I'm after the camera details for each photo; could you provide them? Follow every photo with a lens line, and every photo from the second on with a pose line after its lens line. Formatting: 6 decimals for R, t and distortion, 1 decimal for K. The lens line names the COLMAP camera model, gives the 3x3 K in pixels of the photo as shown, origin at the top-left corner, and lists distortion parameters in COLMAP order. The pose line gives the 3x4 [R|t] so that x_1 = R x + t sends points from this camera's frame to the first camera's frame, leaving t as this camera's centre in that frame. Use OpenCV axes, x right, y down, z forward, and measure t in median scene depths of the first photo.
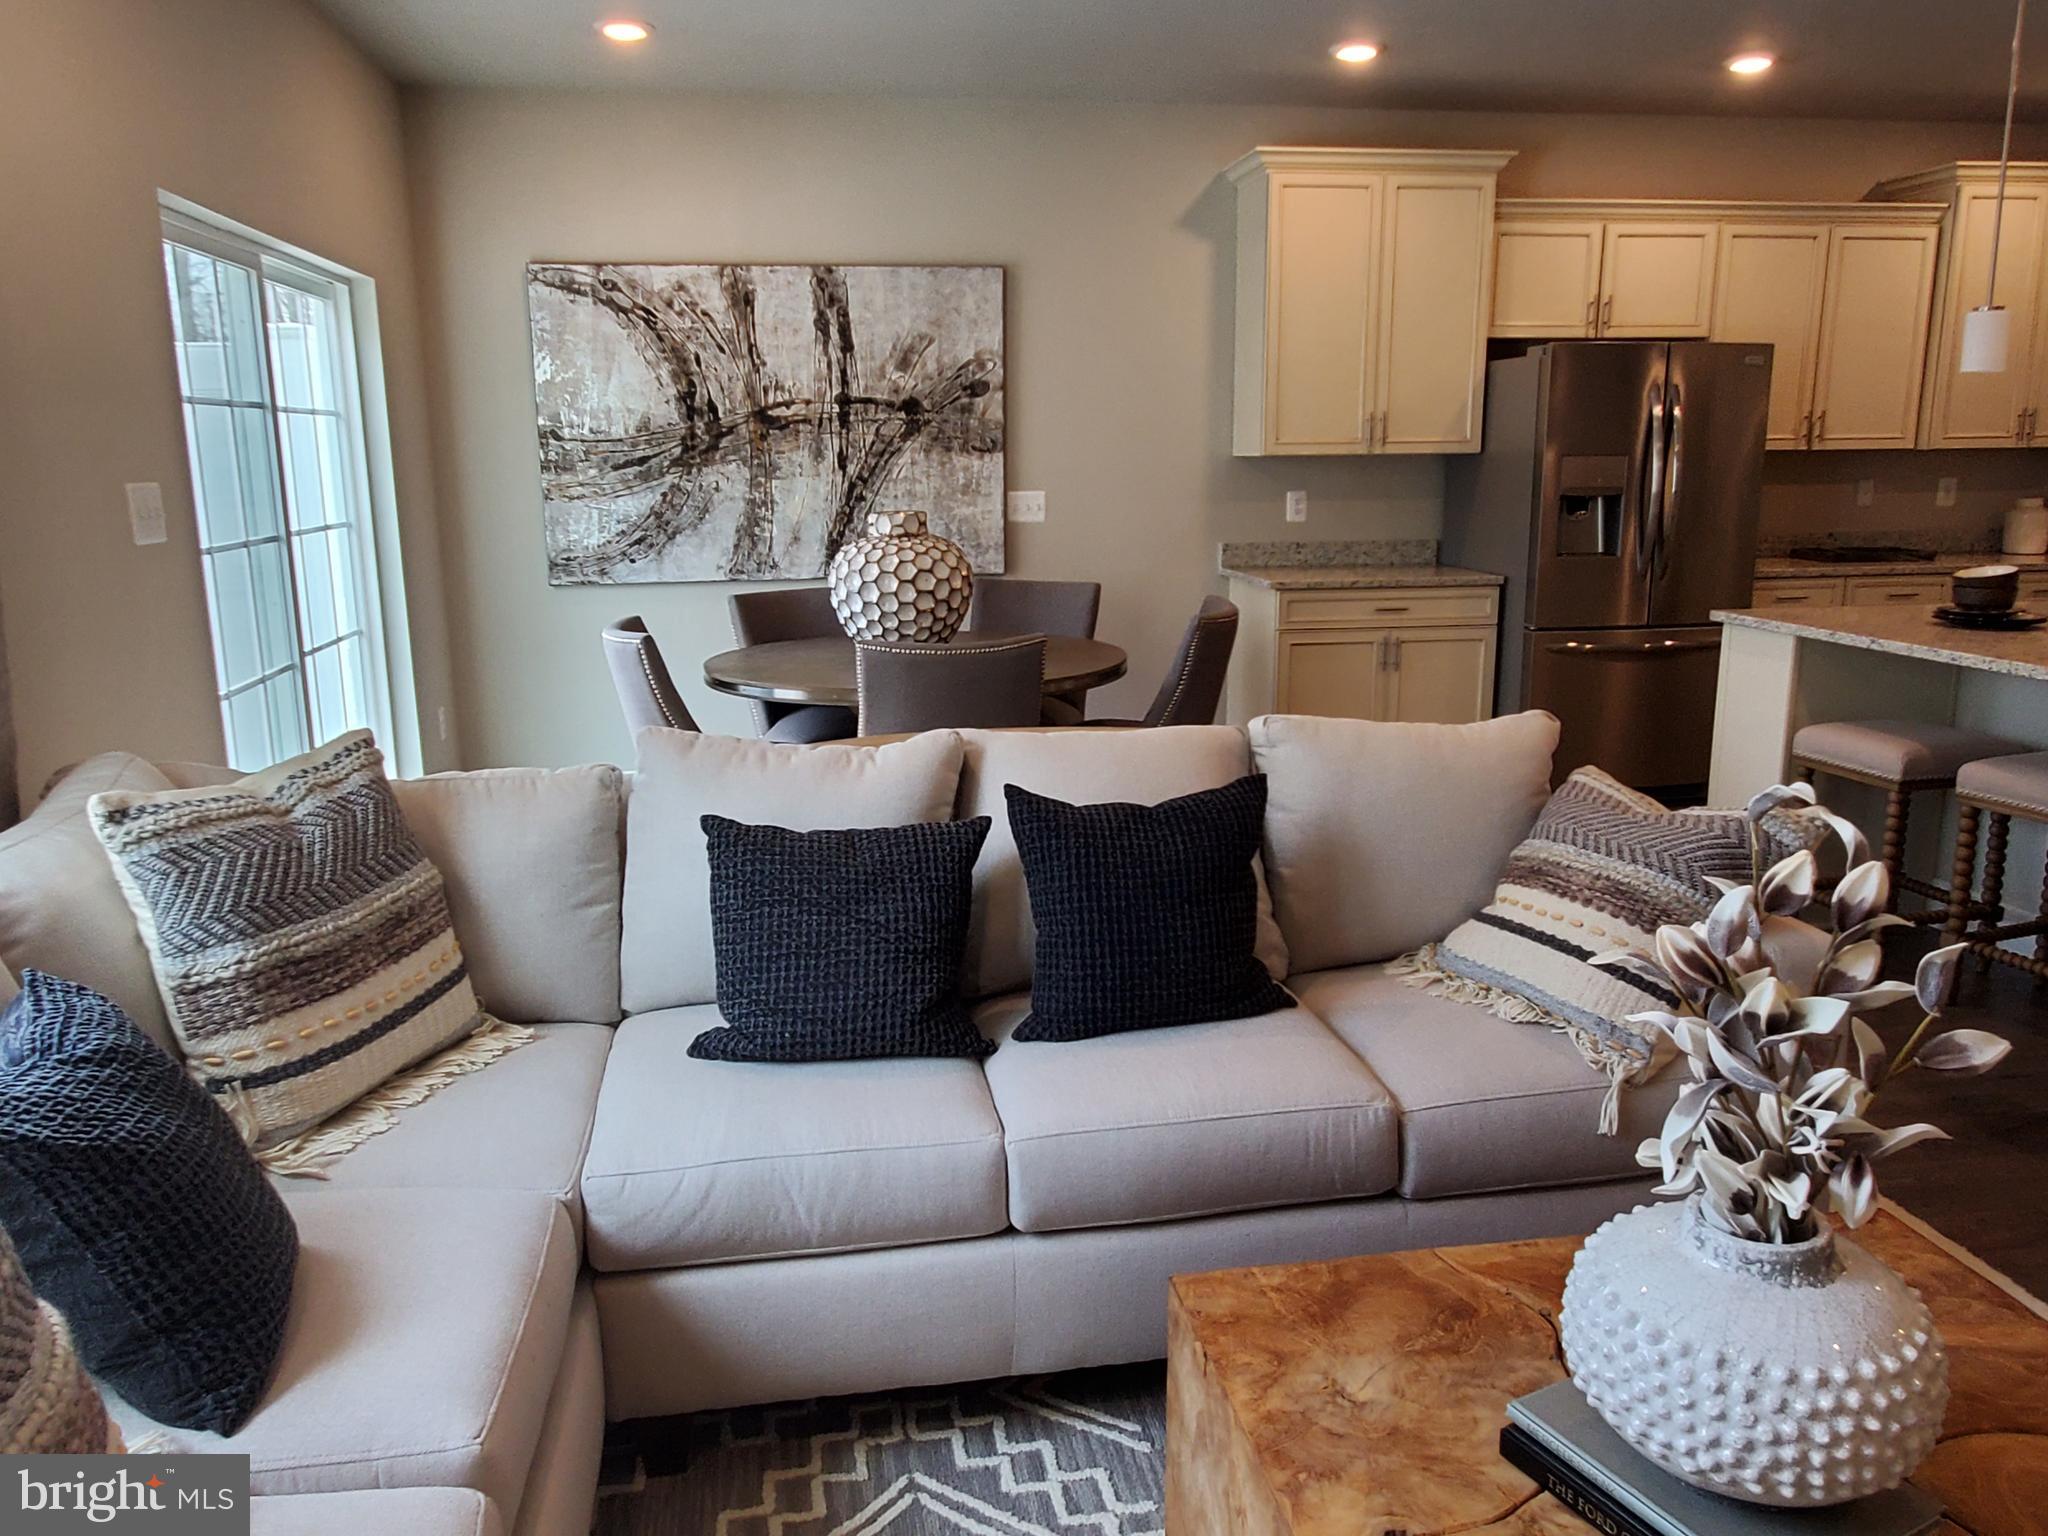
lens RADIAL K [[1489.2, 0, 1024.0], [0, 1489.2, 768.0], [0, 0, 1]] dist [-0.002415, 0.001908]
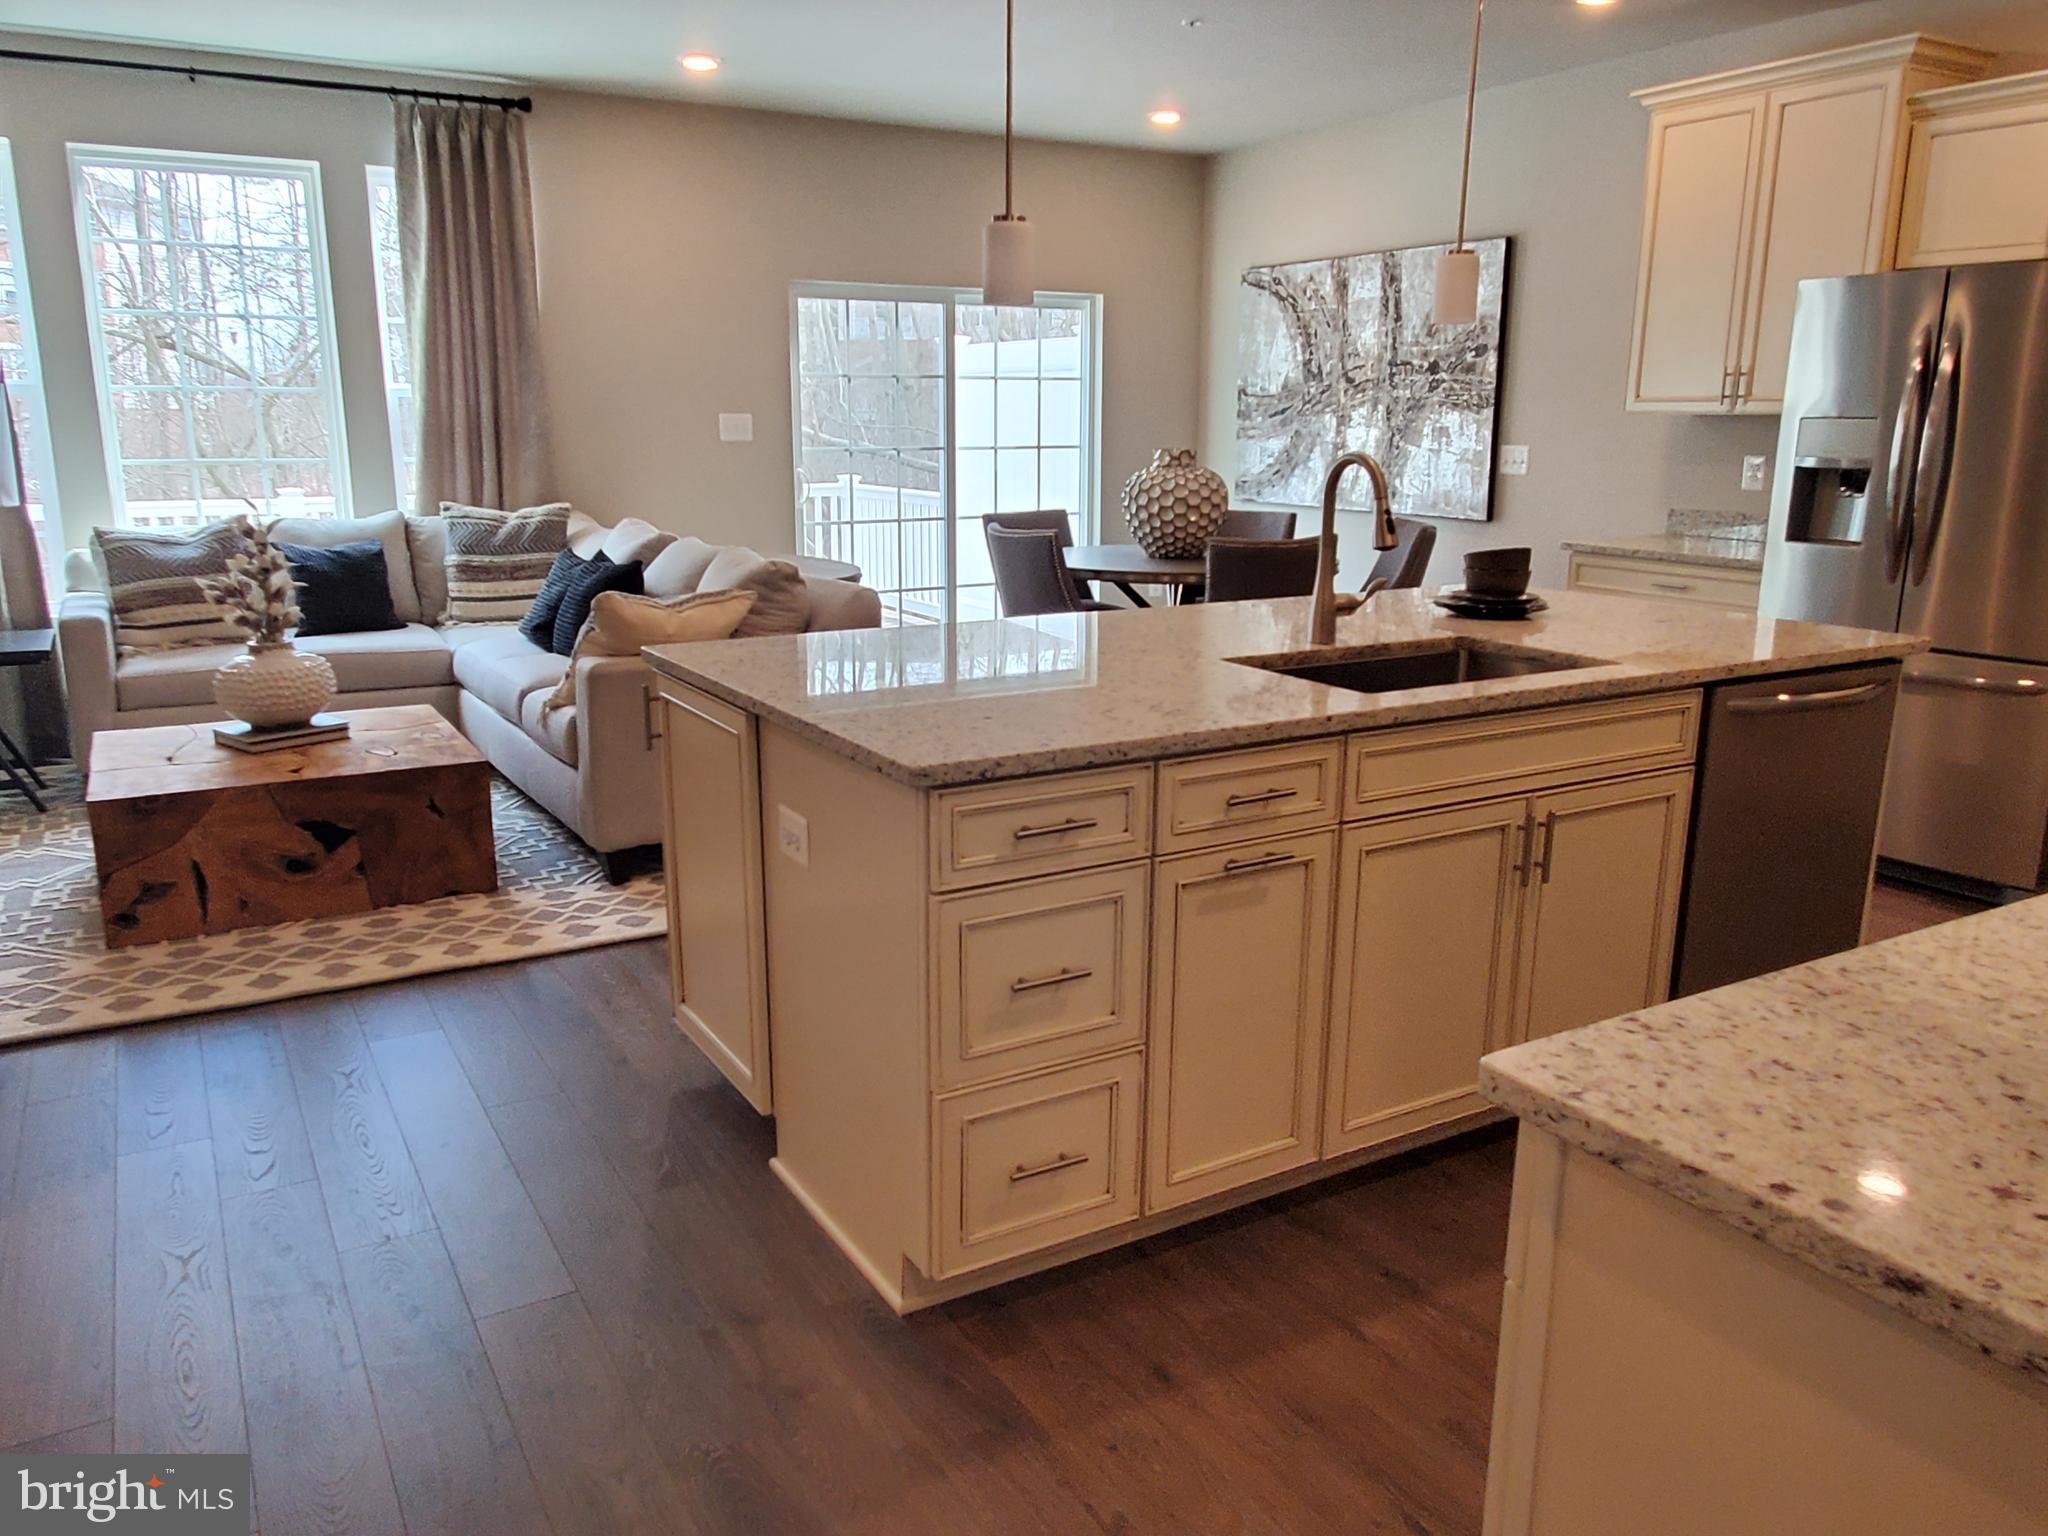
lens RADIAL K [[1489.2, 0, 1024.0], [0, 1489.2, 768.0], [0, 0, 1]] dist [-0.002415, 0.001908]
pose [[0.360833, 0.229377, -0.903983, 0.947595], [-0.203663, 0.965270, 0.163634, -0.068794], [0.910121, 0.125064, 0.395016, 0.300640]]
